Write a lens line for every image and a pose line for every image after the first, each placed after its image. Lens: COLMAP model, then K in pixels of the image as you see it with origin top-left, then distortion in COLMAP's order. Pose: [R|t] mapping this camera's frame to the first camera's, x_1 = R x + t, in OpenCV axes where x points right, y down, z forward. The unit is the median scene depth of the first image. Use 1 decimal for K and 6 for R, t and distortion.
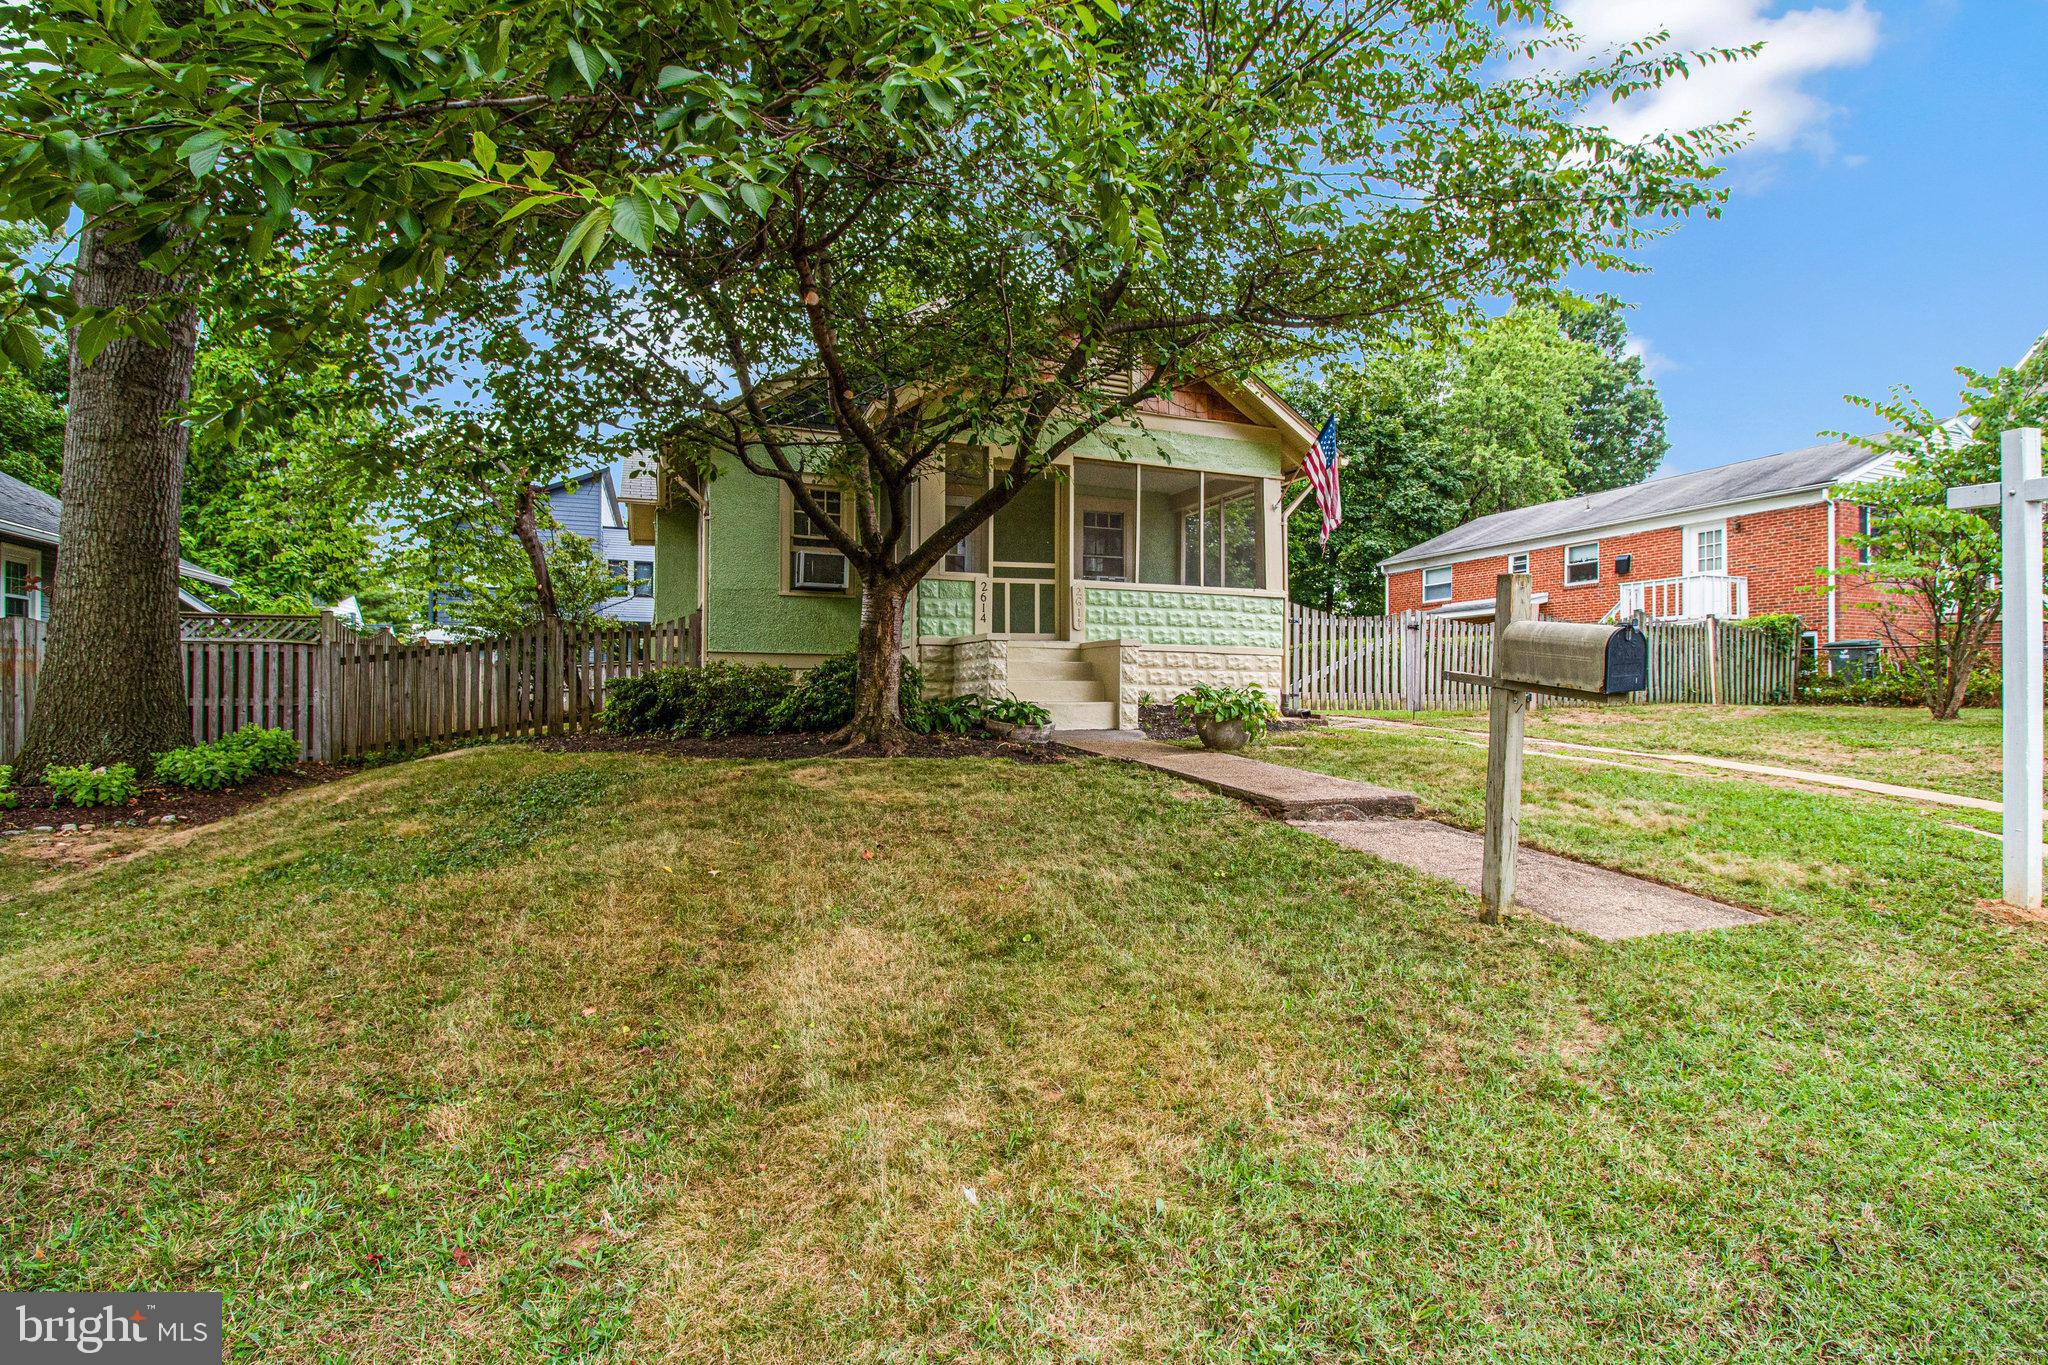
lens RADIAL K [[982.2, 0, 1035.7], [0, 982.2, 691.8], [0, 0, 1]] dist [-0.004776, -0.000230]
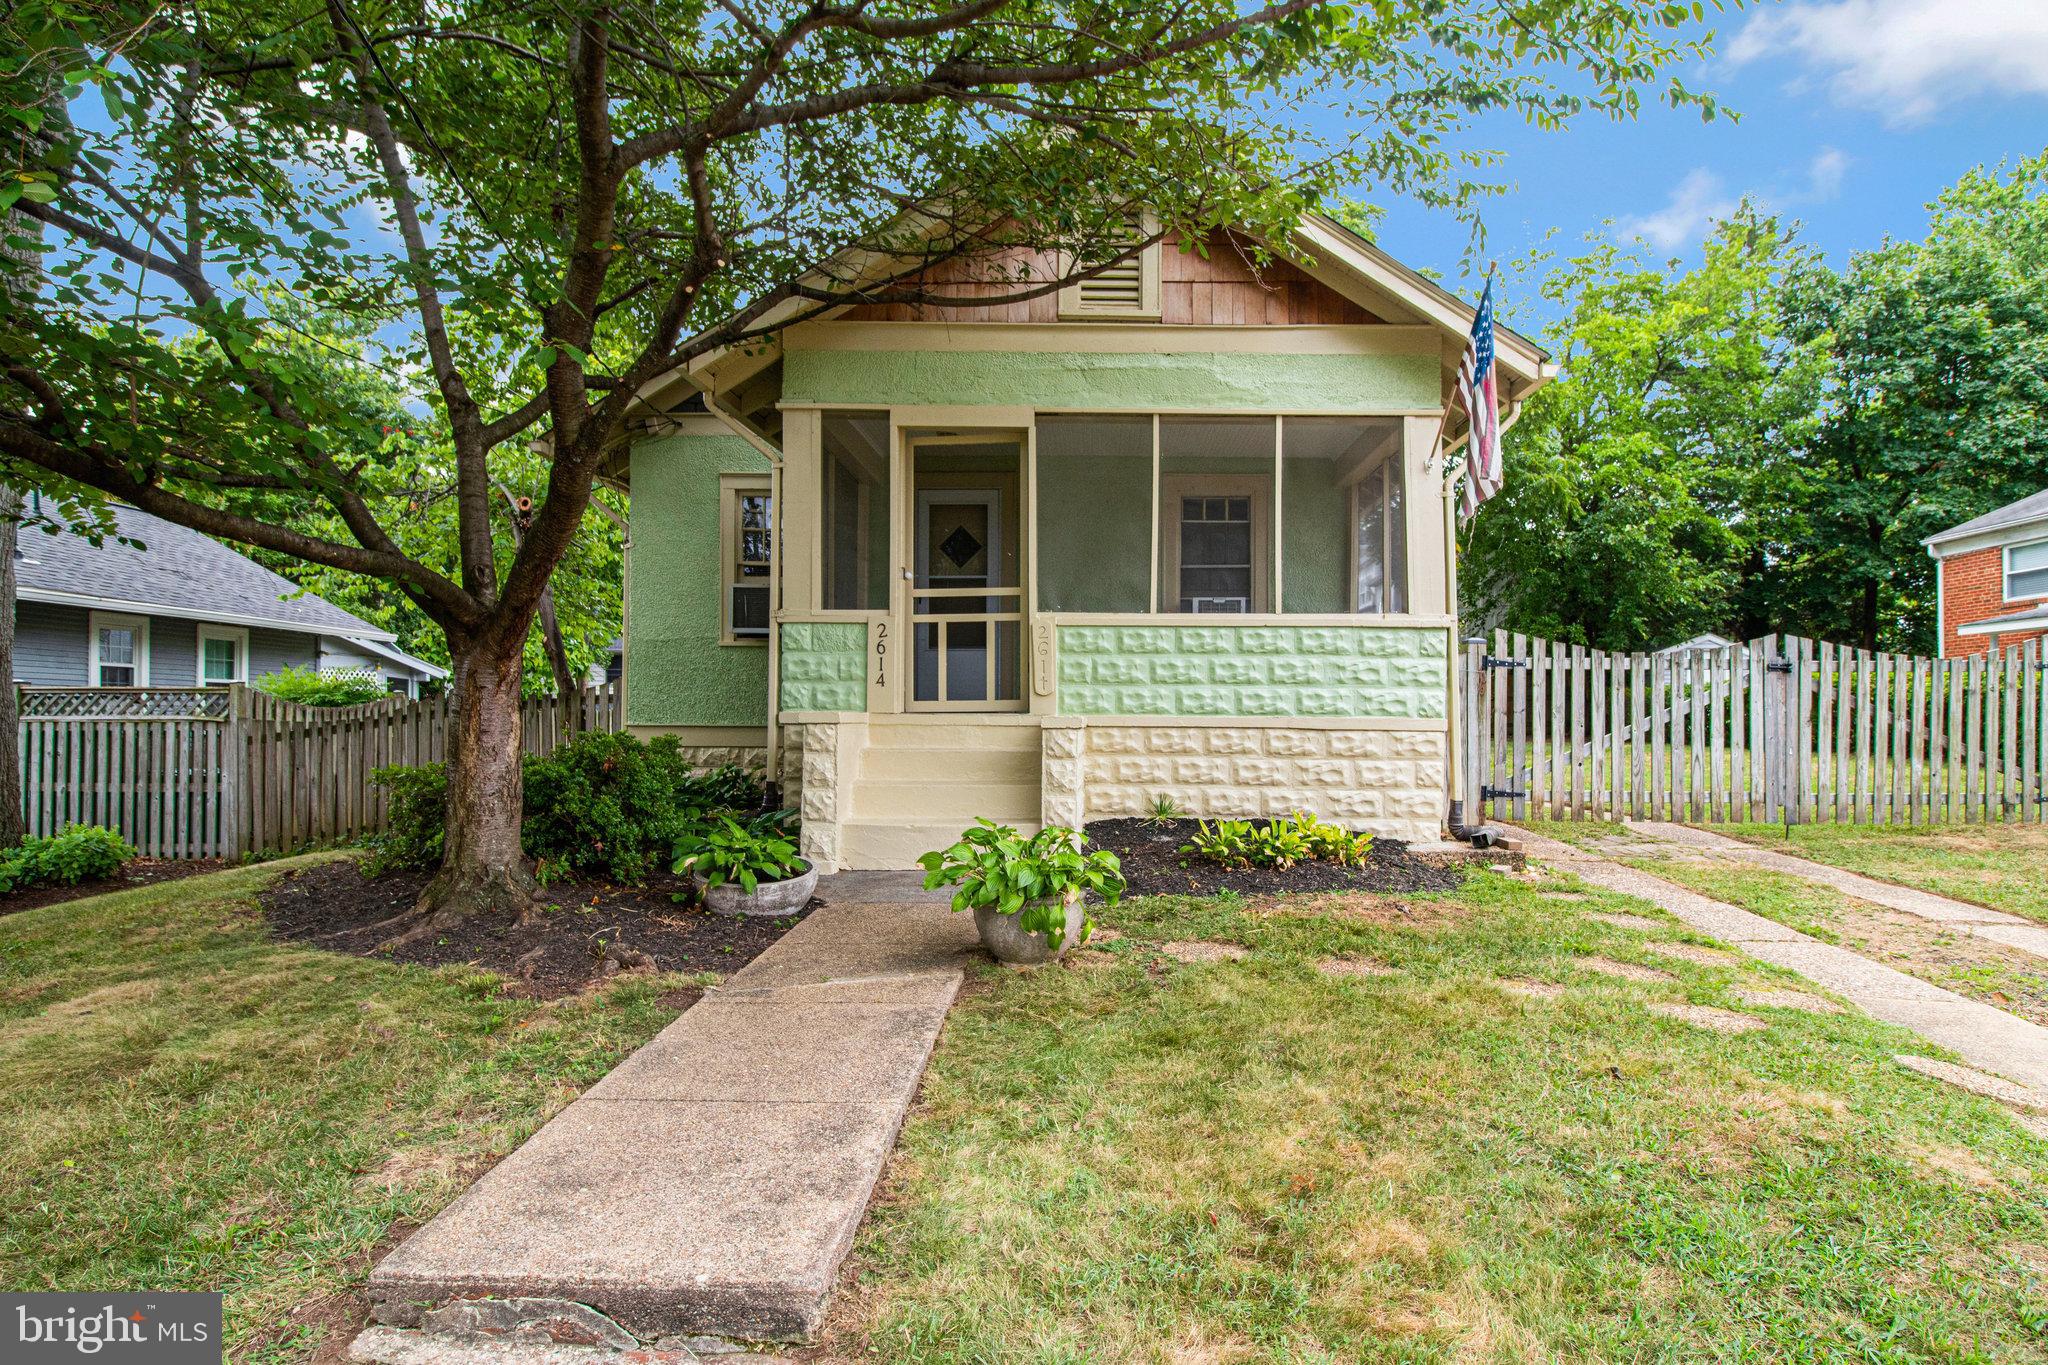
lens RADIAL K [[1128.6, 0, 1079.8], [0, 1128.6, 719.9], [0, 0, 1]] dist [-0.004912, -0.002815]
pose [[0.925551, -0.000812, -0.378621, 0.311413], [0.001208, 0.999999, 0.000807, -0.045300], [0.378620, -0.001204, 0.925551, 0.337493]]
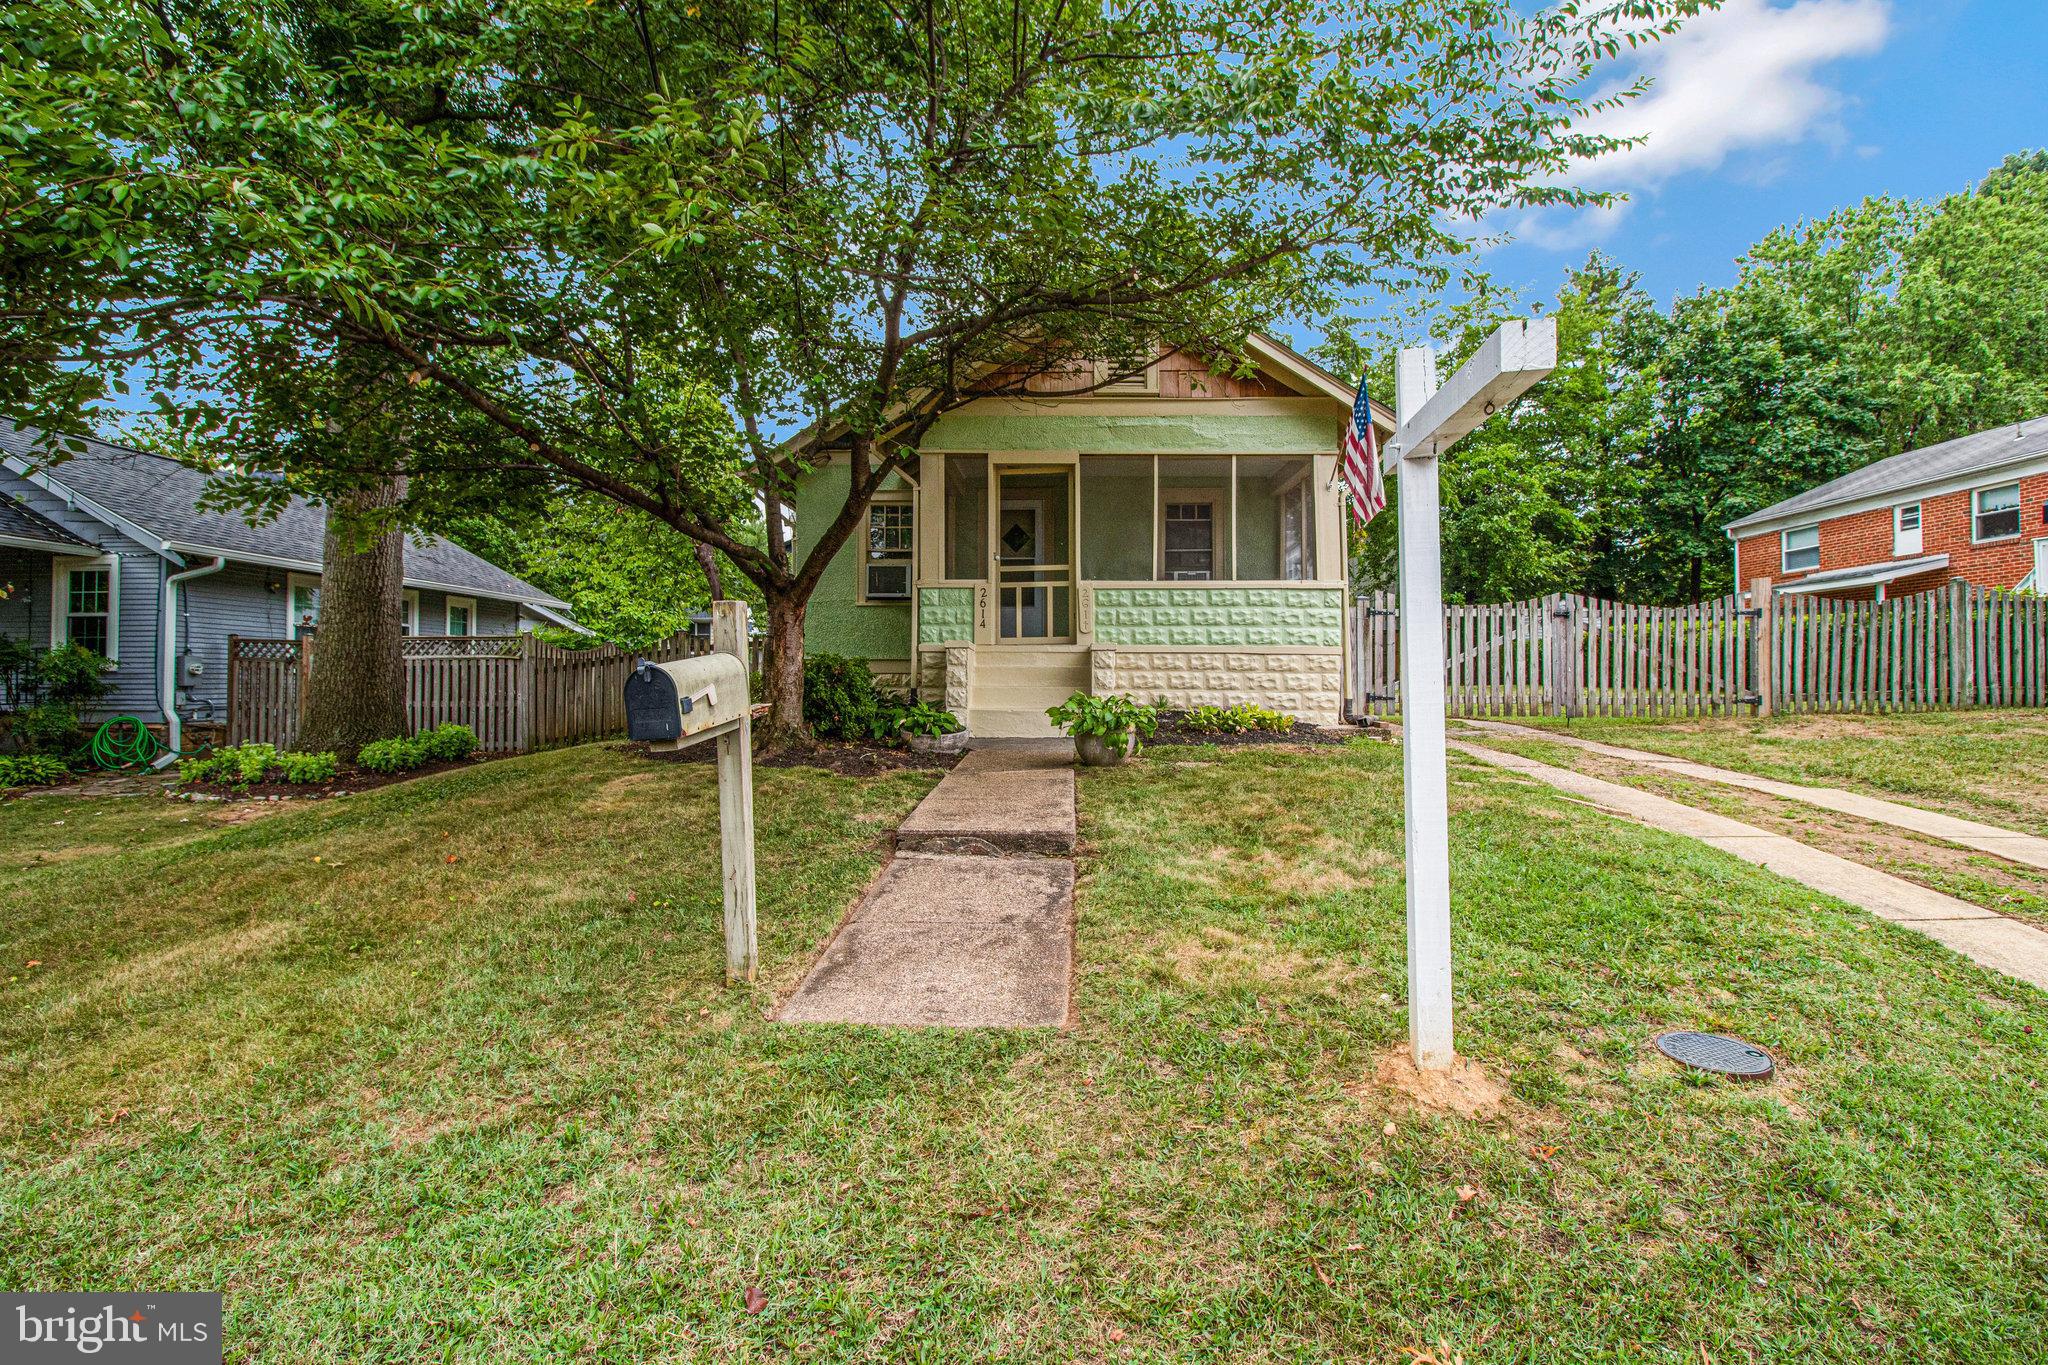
lens RADIAL K [[973.6, 0, 1024.0], [0, 973.6, 682.5], [0, 0, 1]] dist [-0.012584, -0.000572]
pose [[0.916607, -0.003502, -0.399775, 0.349997], [0.004656, 0.999987, 0.001915, -0.015192], [0.399763, -0.003617, 0.916611, 0.090458]]
